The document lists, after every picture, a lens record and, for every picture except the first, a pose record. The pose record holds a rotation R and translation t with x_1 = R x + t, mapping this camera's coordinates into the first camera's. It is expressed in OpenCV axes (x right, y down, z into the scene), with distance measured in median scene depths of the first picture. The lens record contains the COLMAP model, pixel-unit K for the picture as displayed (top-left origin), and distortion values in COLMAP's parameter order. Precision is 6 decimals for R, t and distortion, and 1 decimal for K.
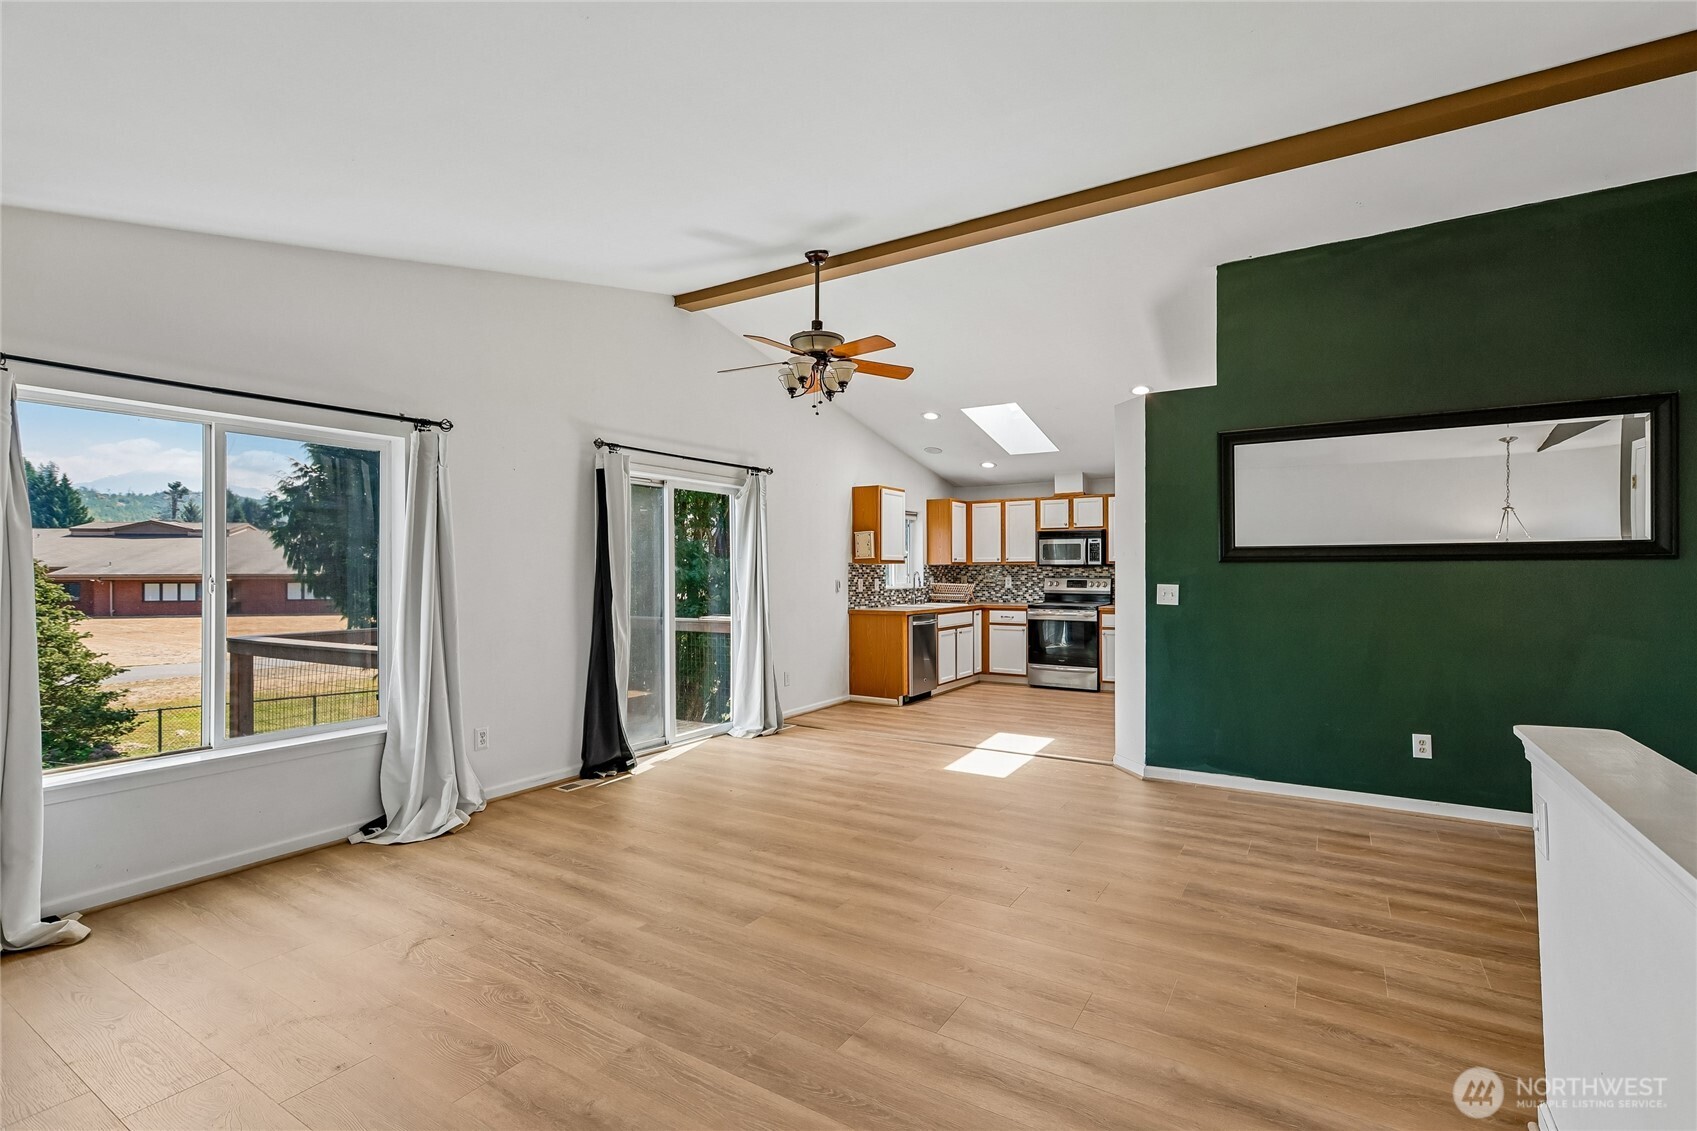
lens RADIAL K [[751.4, 0, 851.2], [0, 751.4, 565.6], [0, 0, 1]] dist [-0.002206, 0.001356]
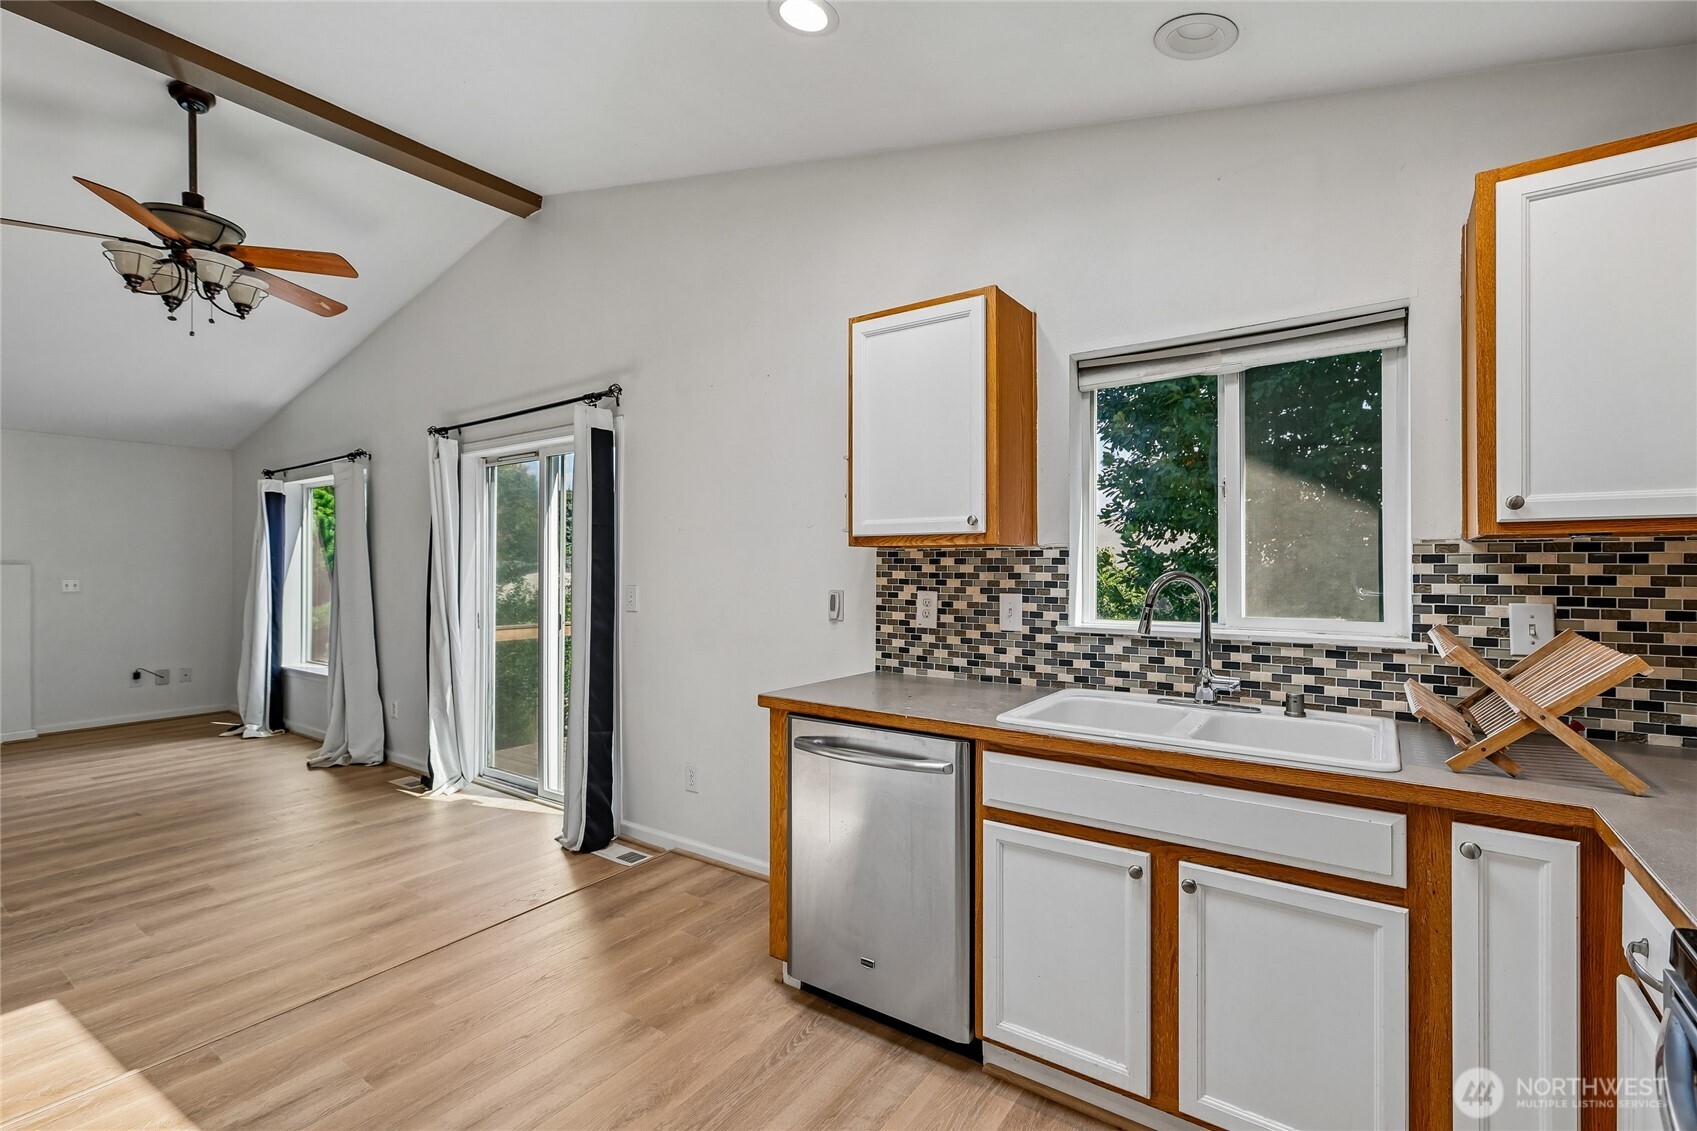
lens RADIAL K [[751.4, 0, 854.4], [0, 751.4, 569.7], [0, 0, 1]] dist [-0.002206, 0.001356]
pose [[-0.048071, -0.002639, -0.998840, 0.360113], [0.011095, 0.999933, -0.003176, 0.008325], [0.998782, -0.011235, -0.048039, 0.978198]]
